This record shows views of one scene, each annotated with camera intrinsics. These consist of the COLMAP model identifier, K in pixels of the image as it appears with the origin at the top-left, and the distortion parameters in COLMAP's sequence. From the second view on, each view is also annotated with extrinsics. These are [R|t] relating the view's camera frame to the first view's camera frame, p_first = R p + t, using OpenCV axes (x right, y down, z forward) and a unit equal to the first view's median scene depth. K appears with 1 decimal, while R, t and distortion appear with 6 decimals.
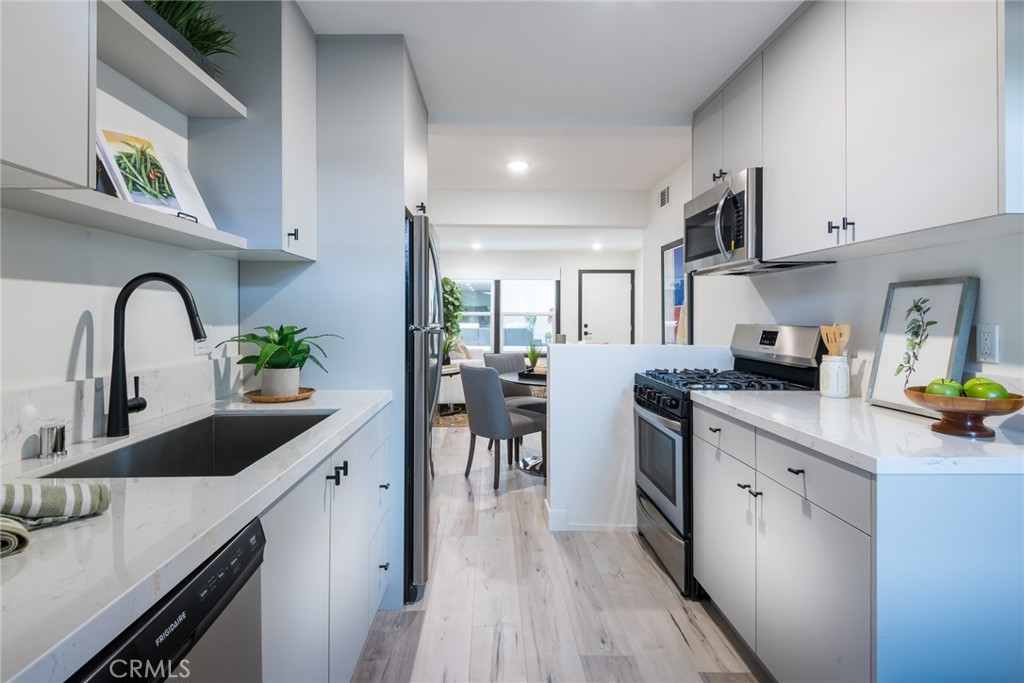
lens RADIAL K [[475.3, 0, 510.1], [0, 475.3, 318.3], [0, 0, 1]] dist [-0.000751, -0.000387]
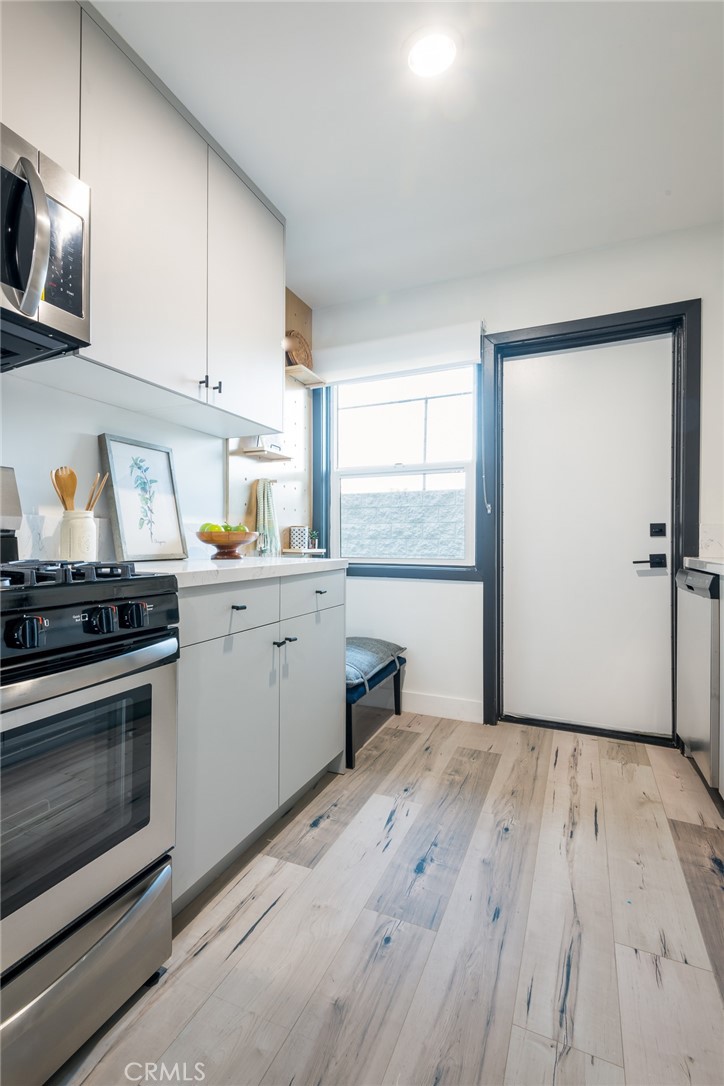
lens RADIAL K [[504.0, 0, 324.7], [0, 504.0, 541.6], [0, 0, 1]] dist [-0.000751, -0.000387]
pose [[-0.874620, -0.004847, 0.484785, -0.066744], [-0.005934, 0.999982, -0.000709, 0.149207], [-0.484772, -0.003497, -0.874633, 1.800778]]
